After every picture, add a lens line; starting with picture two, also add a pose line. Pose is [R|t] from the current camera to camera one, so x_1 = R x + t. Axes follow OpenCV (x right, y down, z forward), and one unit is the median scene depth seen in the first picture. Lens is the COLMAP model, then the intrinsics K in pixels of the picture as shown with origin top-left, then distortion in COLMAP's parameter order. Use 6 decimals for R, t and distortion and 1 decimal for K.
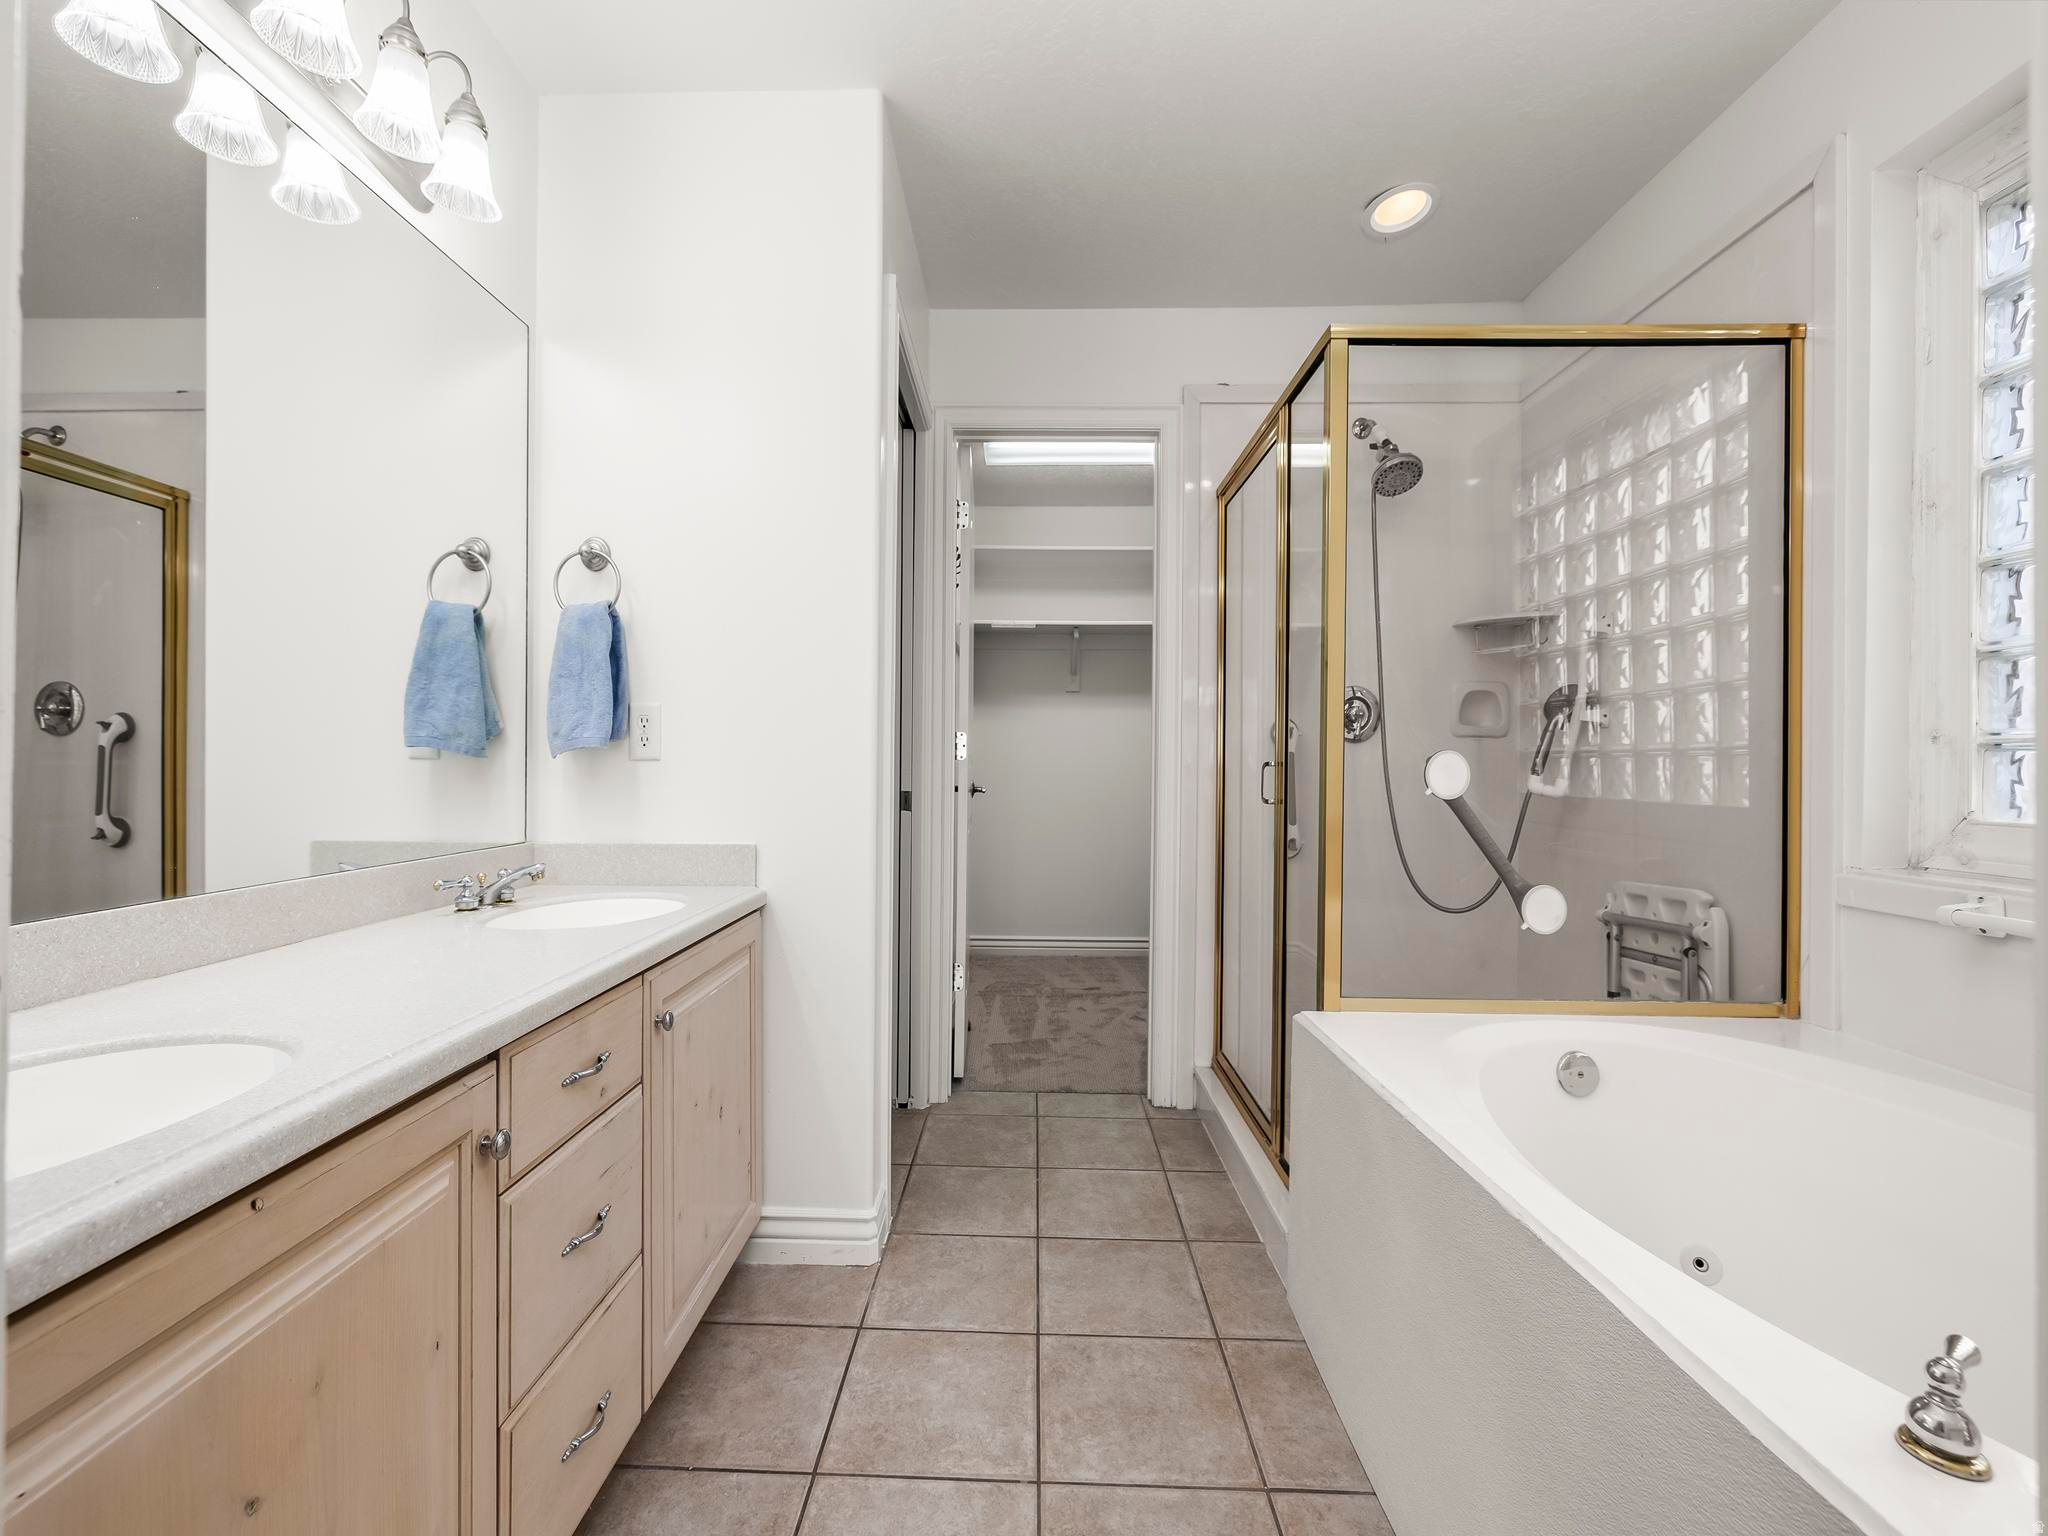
lens RADIAL K [[864.9, 0, 1014.0], [0, 864.9, 768.6], [0, 0, 1]] dist [-0.001448, 0.001017]
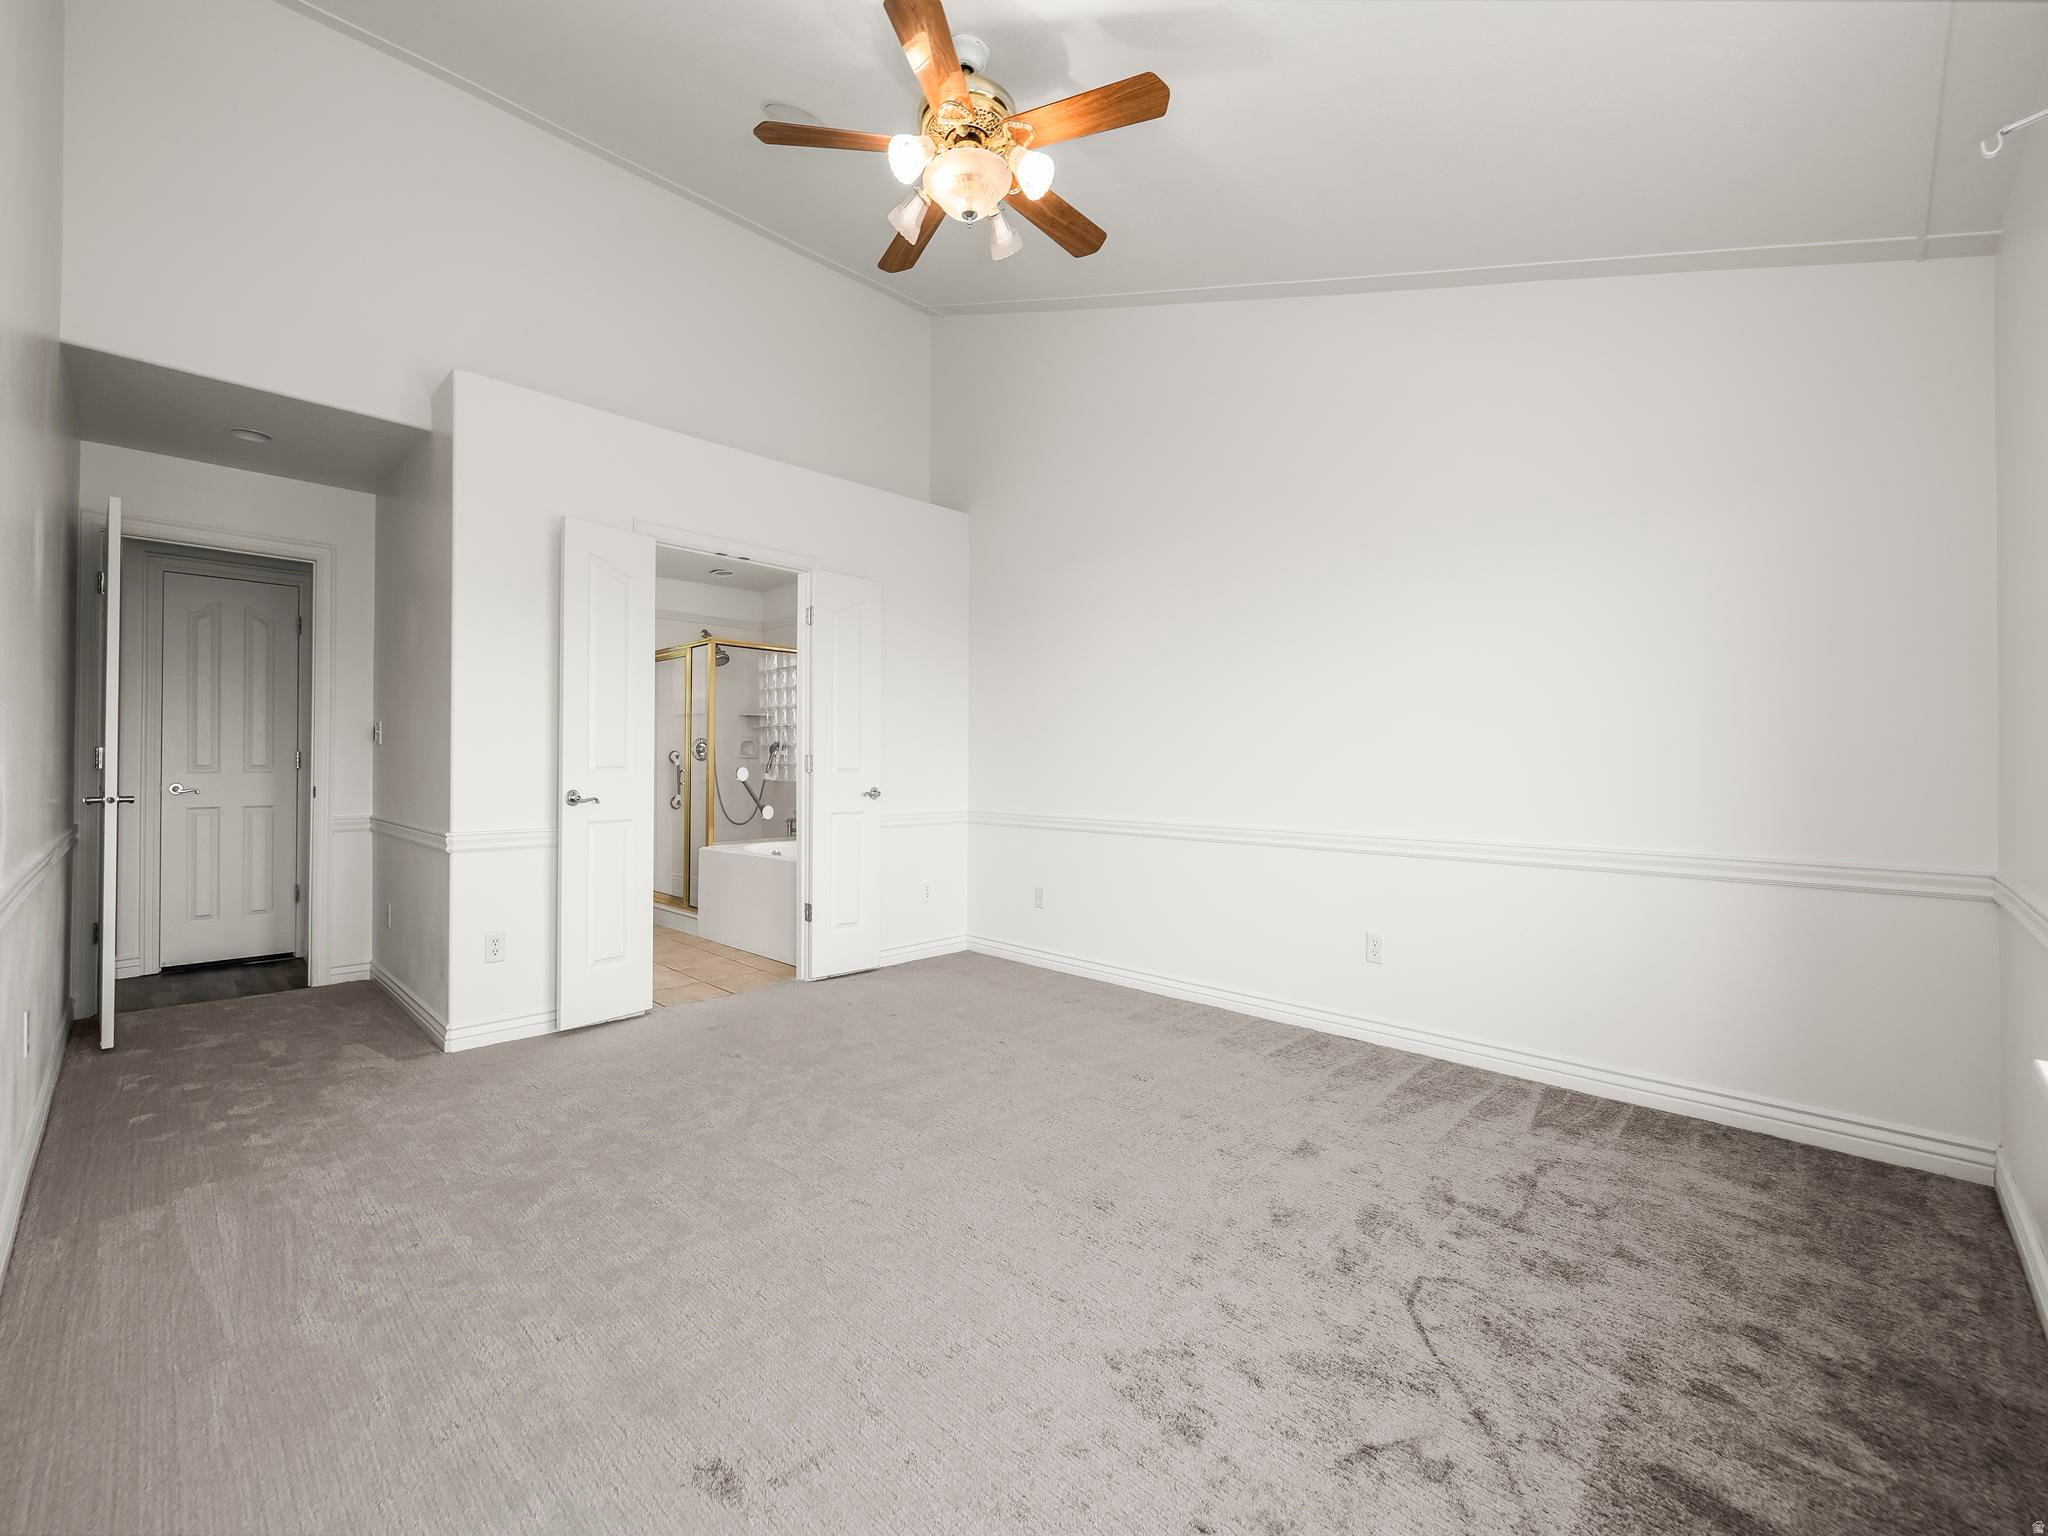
lens RADIAL K [[864.9, 0, 1020.8], [0, 864.9, 762.8], [0, 0, 1]] dist [-0.001448, 0.001017]
pose [[0.682668, -0.003932, 0.730718, -0.979321], [0.003031, 0.999992, 0.002549, -0.033913], [-0.730722, 0.000475, 0.682675, -1.679775]]
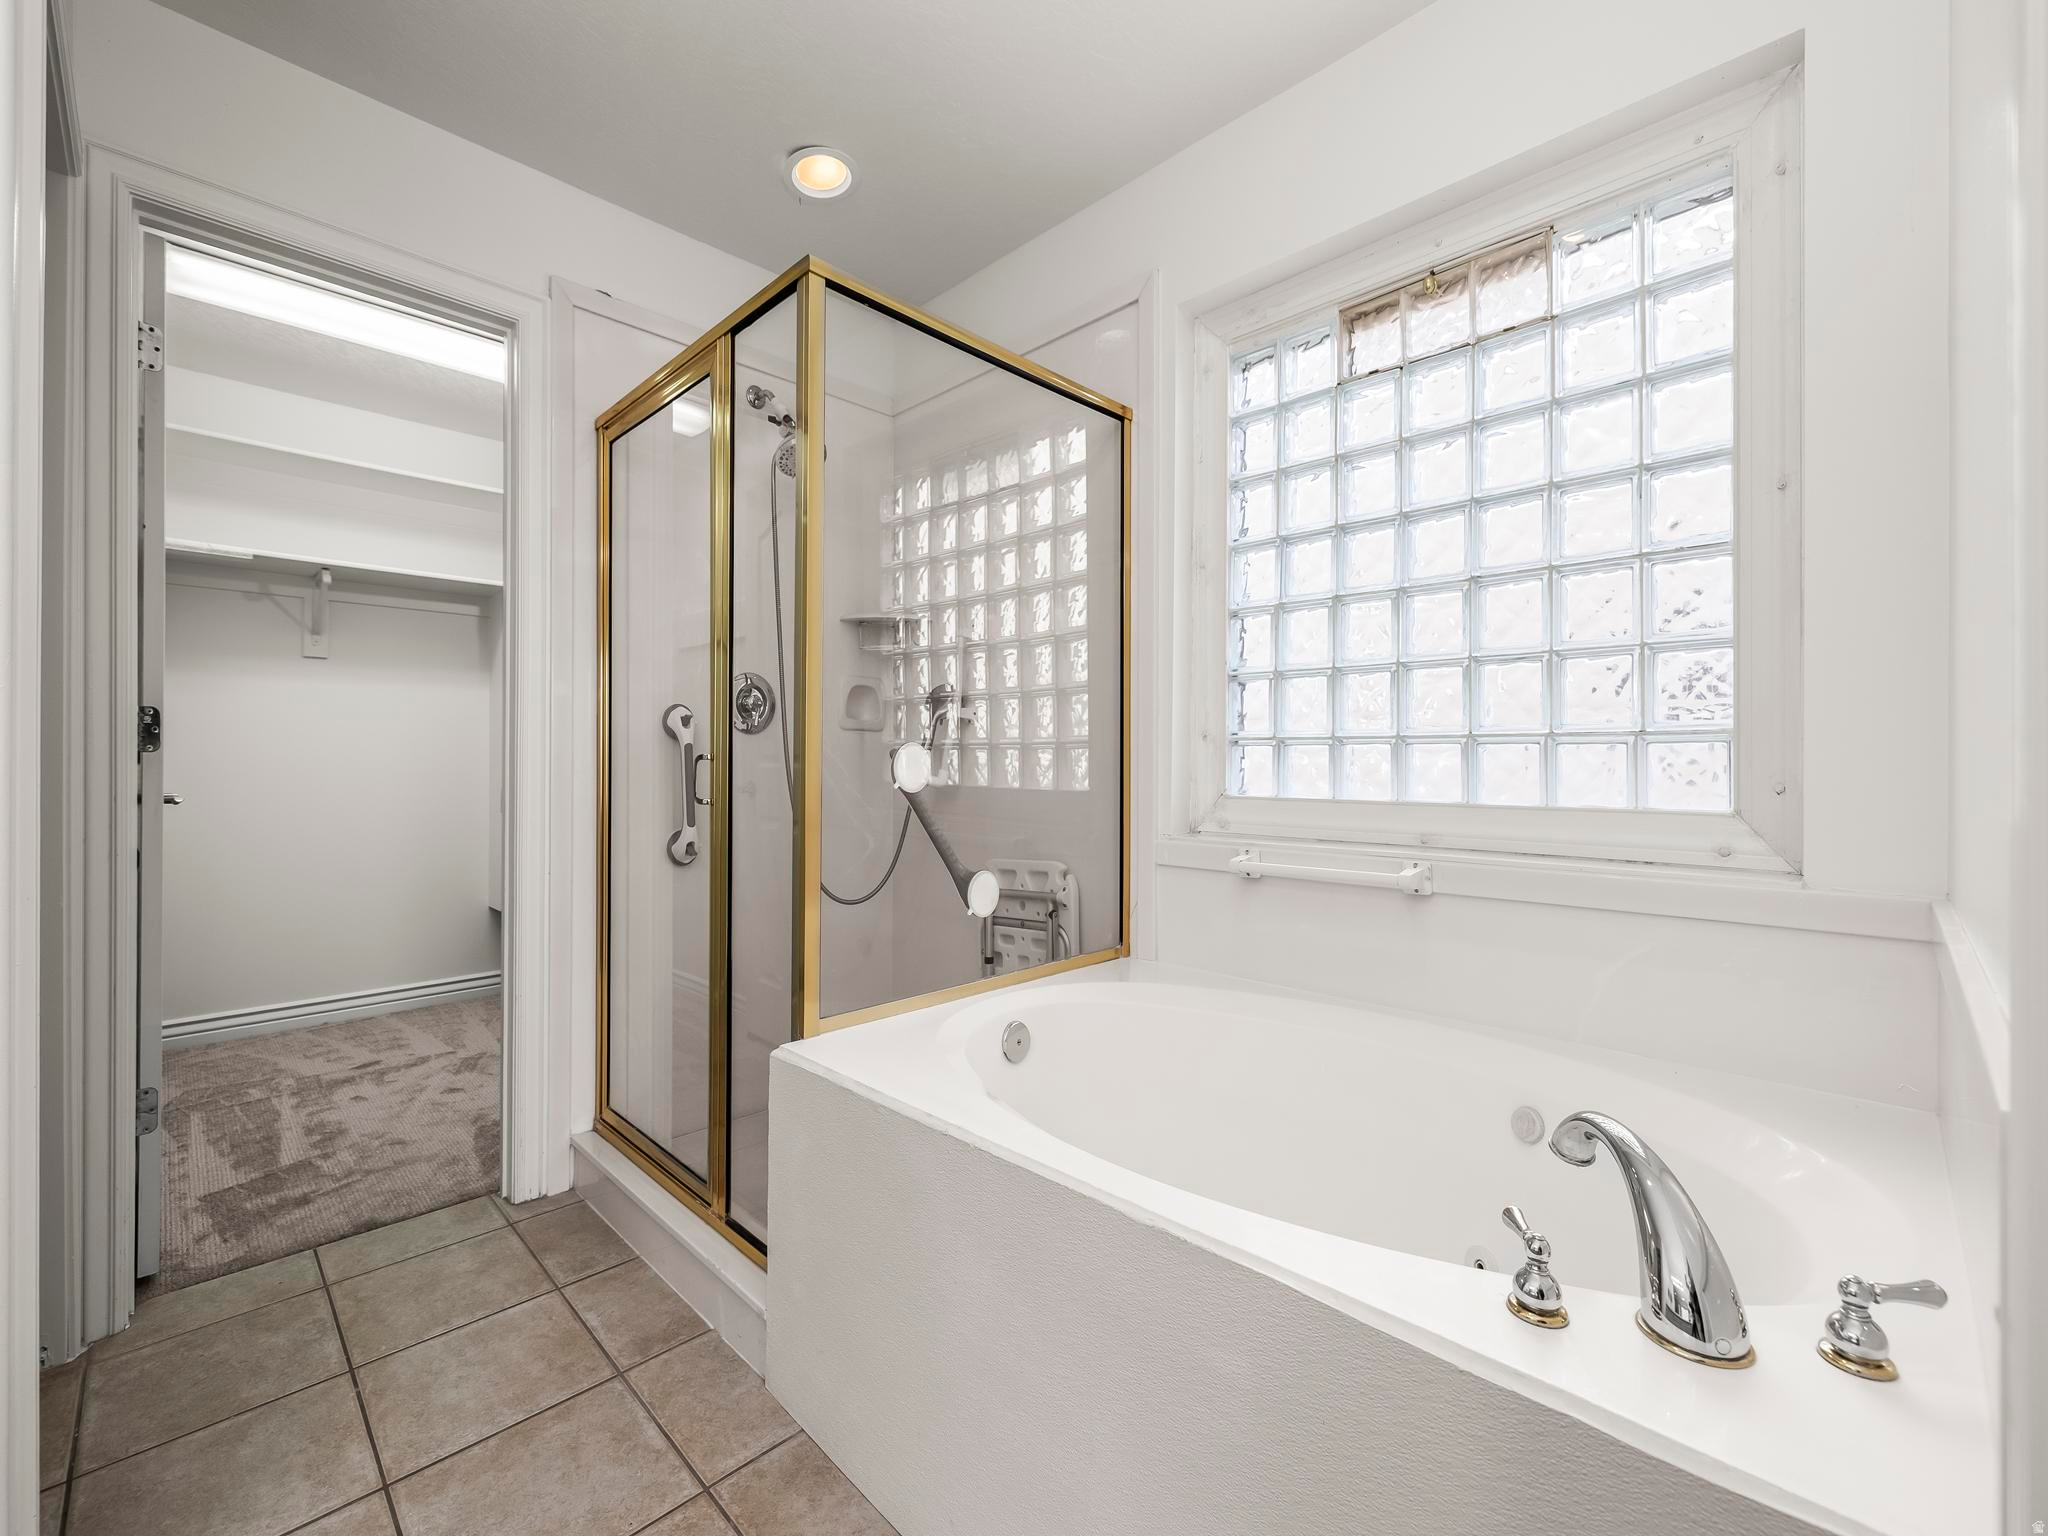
lens RADIAL K [[864.9, 0, 1009.9], [0, 864.9, 761.9], [0, 0, 1]] dist [-0.001448, 0.001017]
pose [[0.698301, -0.008162, 0.715758, -0.095119], [0.006482, 0.999966, 0.005079, -0.002706], [-0.715775, 0.001093, 0.698330, 0.188226]]
